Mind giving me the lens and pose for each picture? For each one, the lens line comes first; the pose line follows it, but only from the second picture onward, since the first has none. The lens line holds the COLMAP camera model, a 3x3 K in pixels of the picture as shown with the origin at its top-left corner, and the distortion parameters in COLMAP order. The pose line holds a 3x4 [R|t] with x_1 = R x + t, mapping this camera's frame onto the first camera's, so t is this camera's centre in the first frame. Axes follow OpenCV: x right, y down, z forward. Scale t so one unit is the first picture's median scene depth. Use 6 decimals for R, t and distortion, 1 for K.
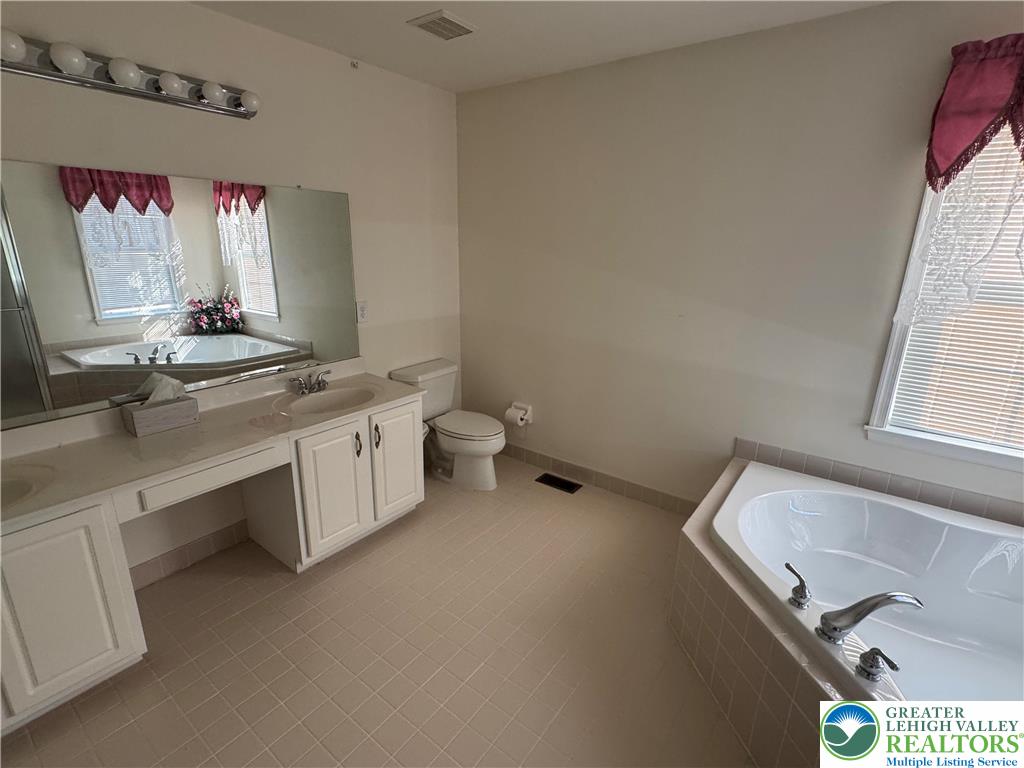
lens RADIAL K [[506.5, 0, 511.0], [0, 506.5, 381.0], [0, 0, 1]] dist [0.000325, -0.000283]
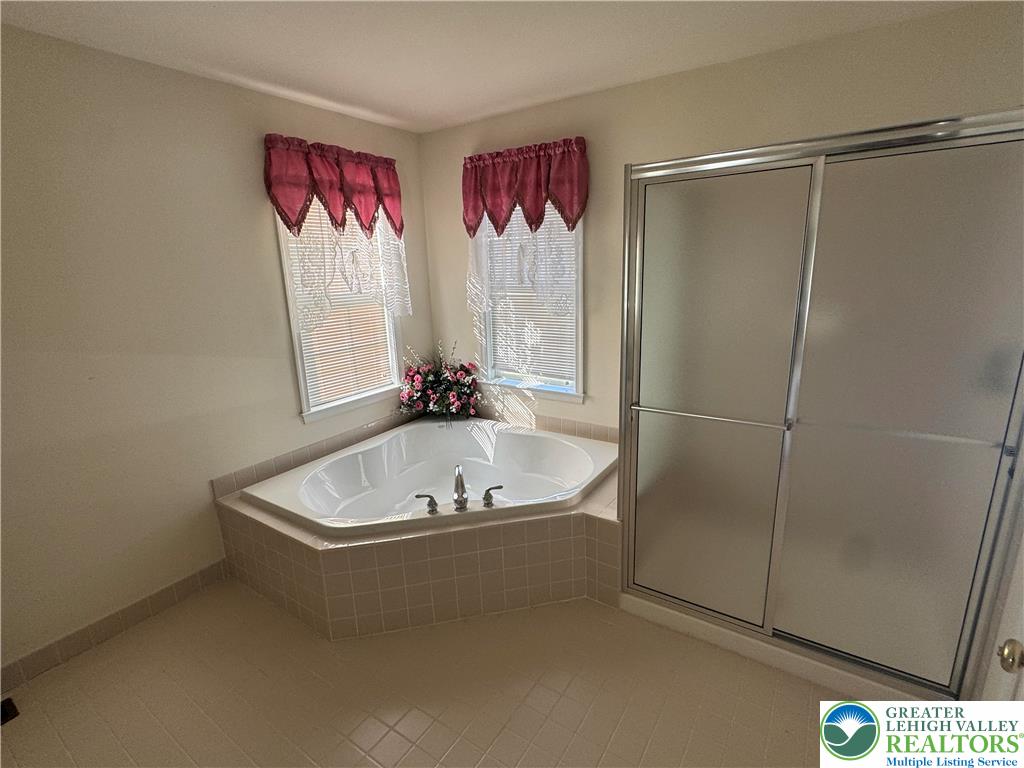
lens RADIAL K [[484.3, 0, 509.6], [0, 484.3, 382.4], [0, 0, 1]] dist [-0.001558, -0.000835]
pose [[-0.033886, -0.253706, 0.966688, -0.542150], [0.318803, 0.913970, 0.251045, -0.141339], [-0.947215, 0.316690, 0.049912, 0.464616]]
